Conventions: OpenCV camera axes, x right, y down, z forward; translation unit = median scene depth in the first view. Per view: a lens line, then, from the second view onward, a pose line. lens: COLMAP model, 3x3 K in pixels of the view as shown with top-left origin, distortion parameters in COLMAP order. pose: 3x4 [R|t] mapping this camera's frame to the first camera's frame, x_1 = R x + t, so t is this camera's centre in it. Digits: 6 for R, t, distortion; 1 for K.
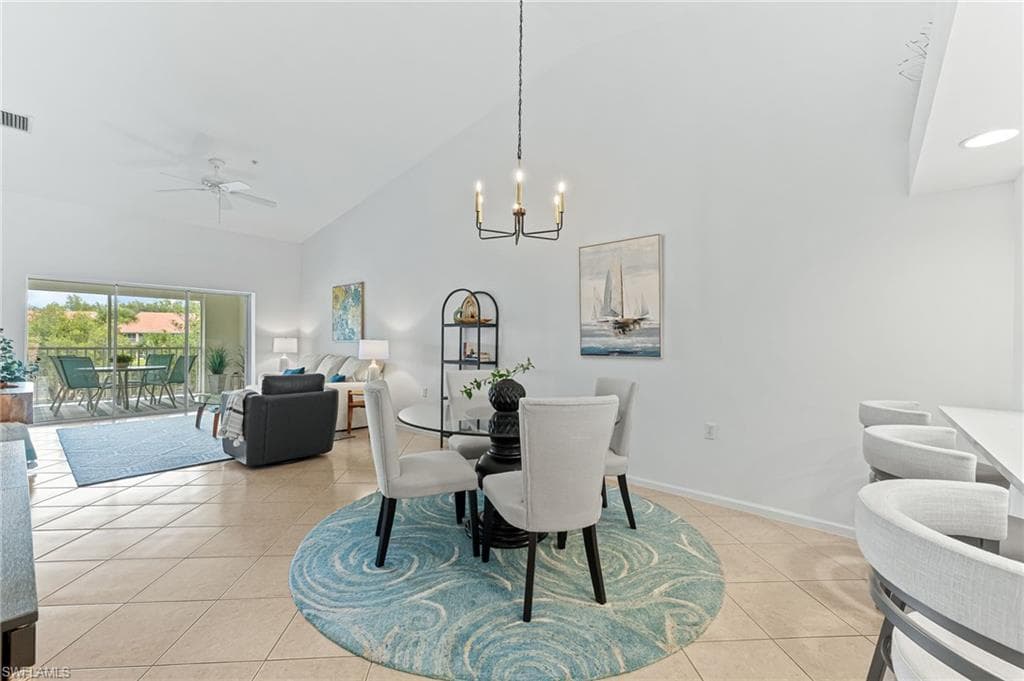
lens RADIAL K [[407.8, 0, 496.4], [0, 407.8, 339.1], [0, 0, 1]] dist [0.003221, 0.000410]
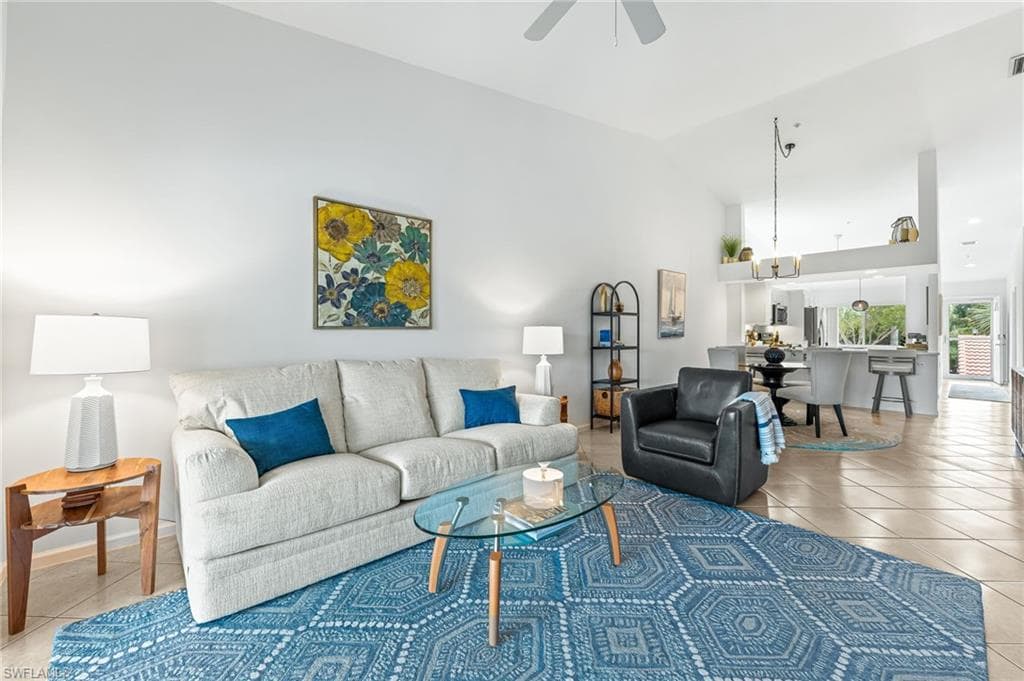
lens RADIAL K [[407.8, 0, 522.2], [0, 407.8, 331.9], [0, 0, 1]] dist [0.003221, 0.000410]
pose [[0.113169, -0.010928, 0.993516, -1.033134], [-0.007845, 0.999899, 0.011892, 0.002498], [-0.993545, -0.009140, 0.113072, 0.982560]]
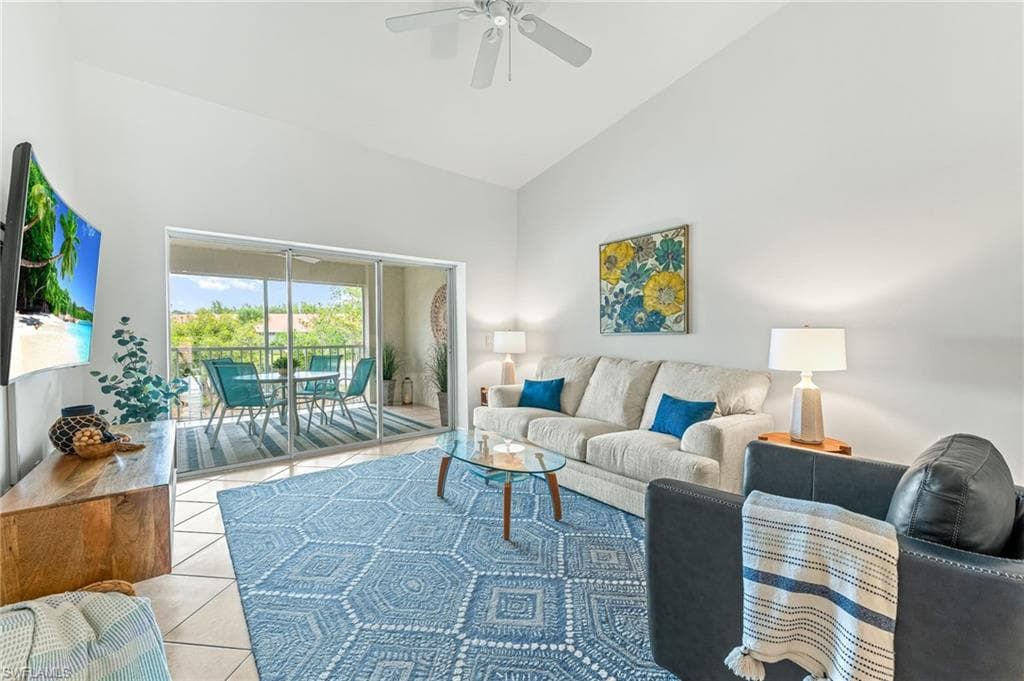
lens RADIAL K [[407.8, 0, 517.5], [0, 407.8, 340.6], [0, 0, 1]] dist [0.003221, 0.000410]
pose [[0.985295, -0.011729, -0.170457, -0.552755], [0.014716, 0.999759, 0.016273, 0.003465], [0.170225, -0.018542, 0.985231, 0.505924]]
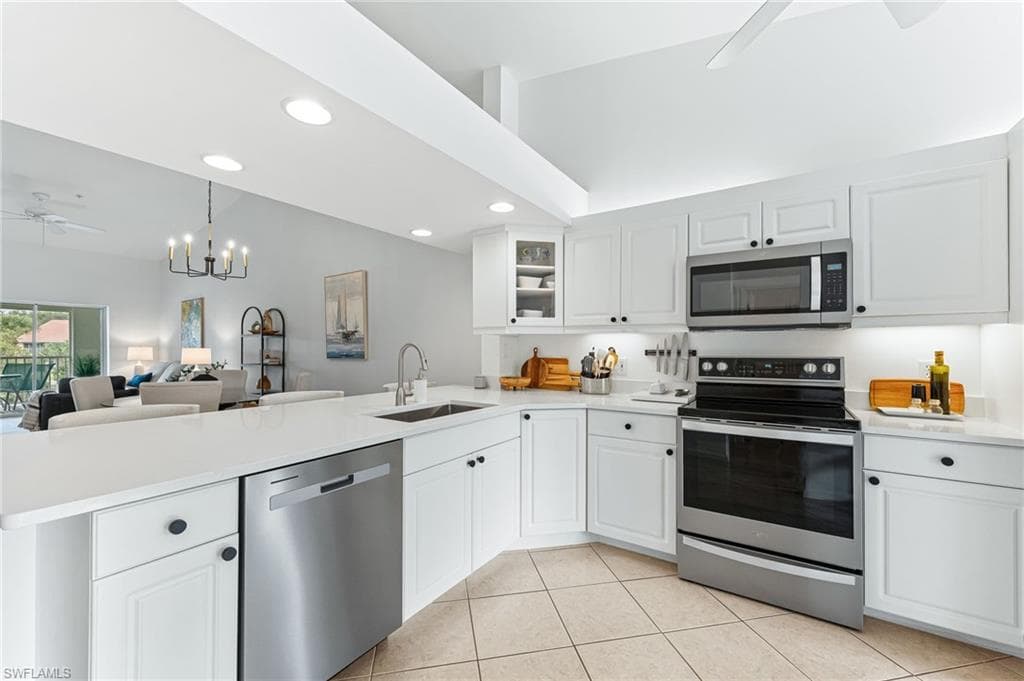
lens RADIAL K [[407.8, 0, 510.3], [0, 407.8, 341.6], [0, 0, 1]] dist [0.003221, 0.000410]
pose [[0.993379, -0.005618, 0.114747, 0.469678], [0.006929, 0.999915, -0.011027, 0.003184], [-0.114675, 0.011749, 0.993334, -0.283383]]
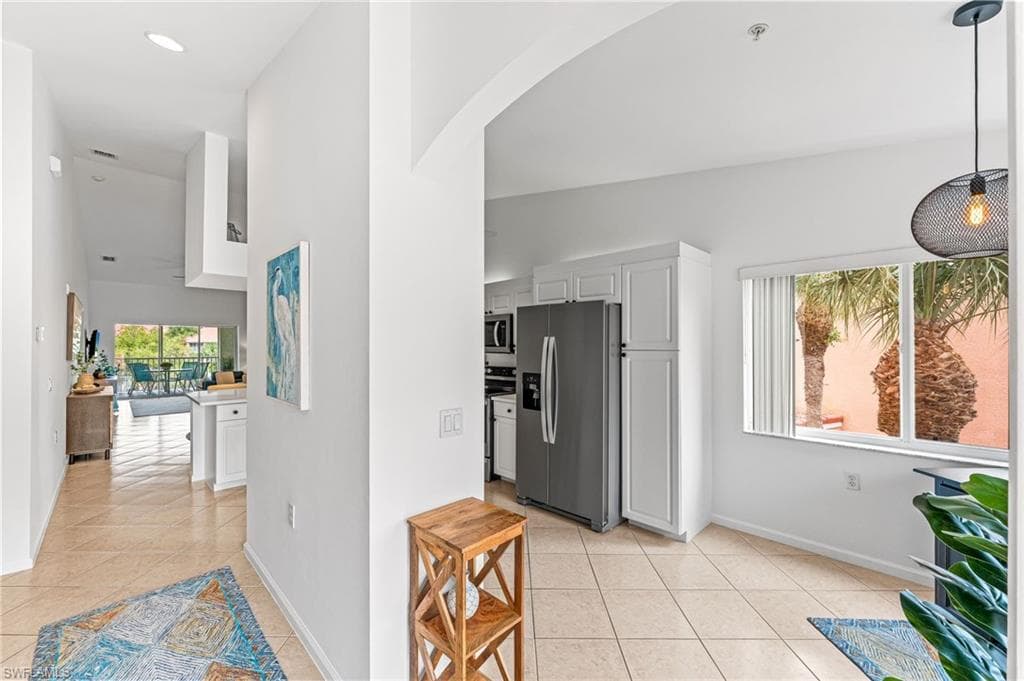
lens RADIAL K [[407.8, 0, 512.2], [0, 407.8, 343.5], [0, 0, 1]] dist [0.003221, 0.000410]
pose [[0.996257, -0.007913, -0.086075, 0.911185], [0.007712, 0.999967, -0.002676, -0.032418], [0.086094, 0.002002, 0.996285, -0.780787]]
